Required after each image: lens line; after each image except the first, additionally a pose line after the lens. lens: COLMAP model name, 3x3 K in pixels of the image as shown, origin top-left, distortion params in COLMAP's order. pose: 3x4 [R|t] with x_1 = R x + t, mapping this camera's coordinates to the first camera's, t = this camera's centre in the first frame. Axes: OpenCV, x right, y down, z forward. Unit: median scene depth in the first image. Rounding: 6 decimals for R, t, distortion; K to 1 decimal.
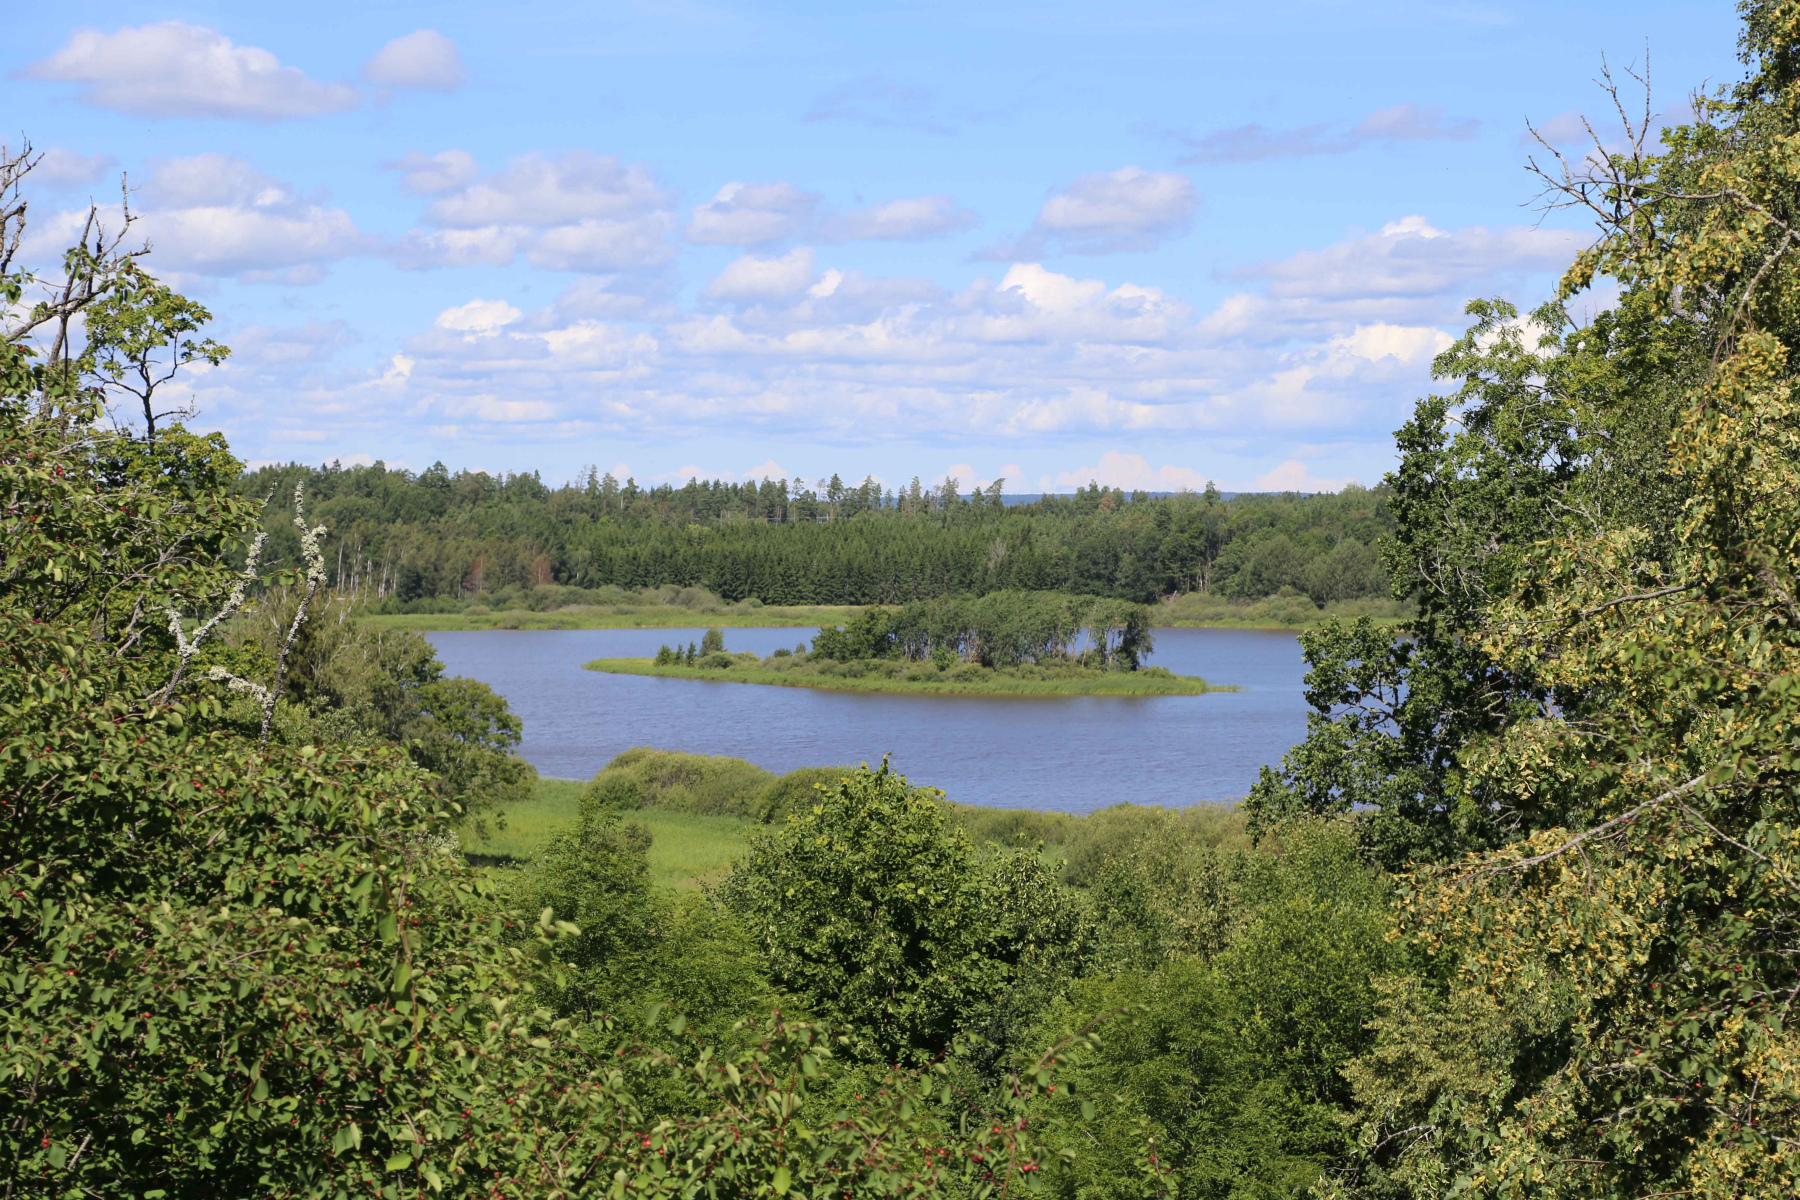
lens RADIAL K [[4264.1, 0, 900.0], [0, 4264.1, 600.0], [0, 0, 1]] dist [0.025578, 0.008173]
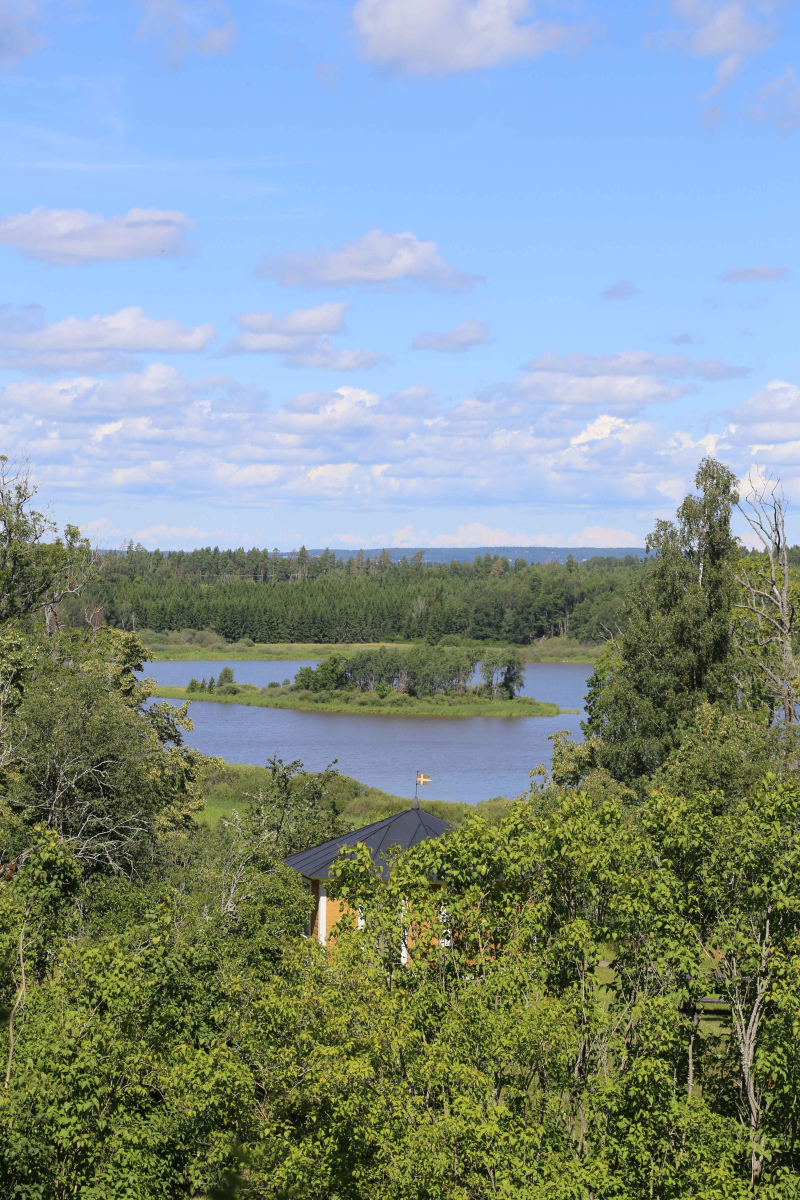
lens RADIAL K [[3195.7, 0, 400.0], [0, 3195.7, 600.0], [0, 0, 1]] dist [0.023629, -0.071469]
pose [[0.999821, 0.007090, 0.017567, -0.003324], [-0.006953, 0.999945, -0.007807, -0.008112], [-0.017622, 0.007684, 0.999815, -0.101393]]
